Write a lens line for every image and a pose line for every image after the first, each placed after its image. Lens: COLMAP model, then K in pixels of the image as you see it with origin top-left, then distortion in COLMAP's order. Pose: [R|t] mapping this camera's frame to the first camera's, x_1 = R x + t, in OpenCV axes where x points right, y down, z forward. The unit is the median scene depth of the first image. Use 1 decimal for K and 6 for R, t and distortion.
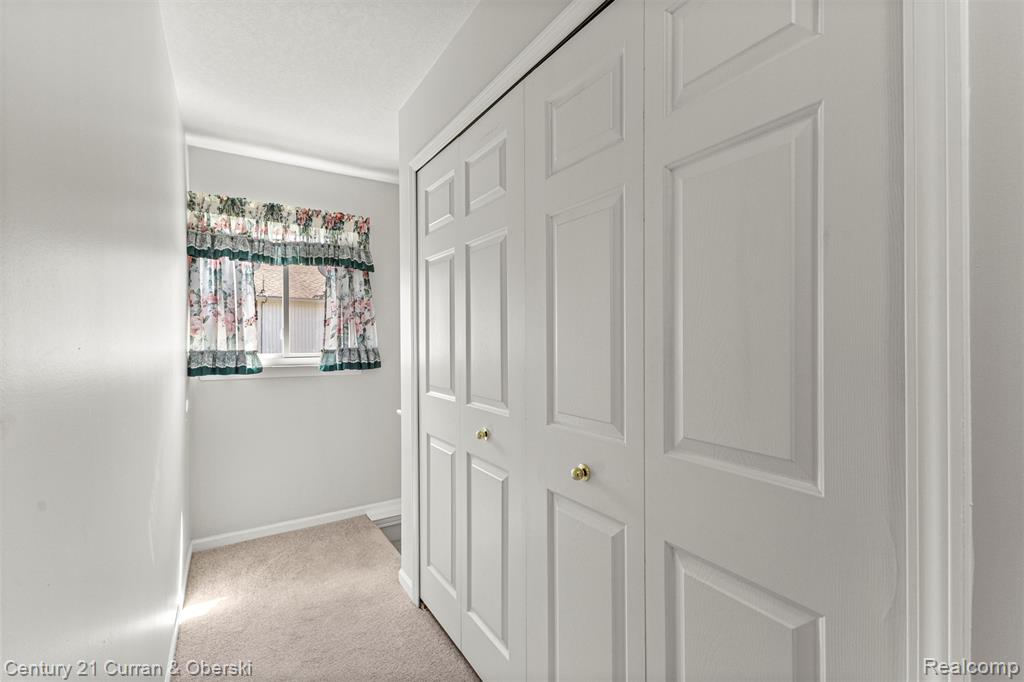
lens RADIAL K [[438.4, 0, 514.8], [0, 438.4, 338.7], [0, 0, 1]] dist [0.008008, -0.000964]
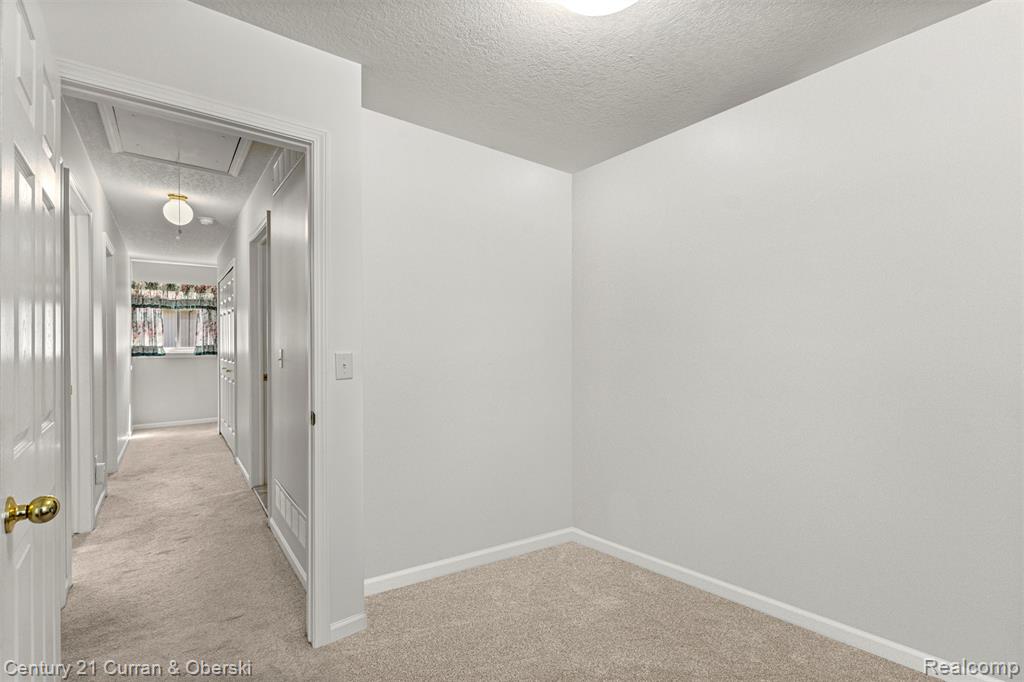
lens RADIAL K [[438.4, 0, 510.6], [0, 438.4, 338.6], [0, 0, 1]] dist [0.008008, -0.000964]
pose [[0.996482, 0.005306, 0.083640, 1.084197], [-0.005499, 0.999983, 0.002073, -0.028789], [-0.083627, -0.002525, 0.996494, -1.523767]]
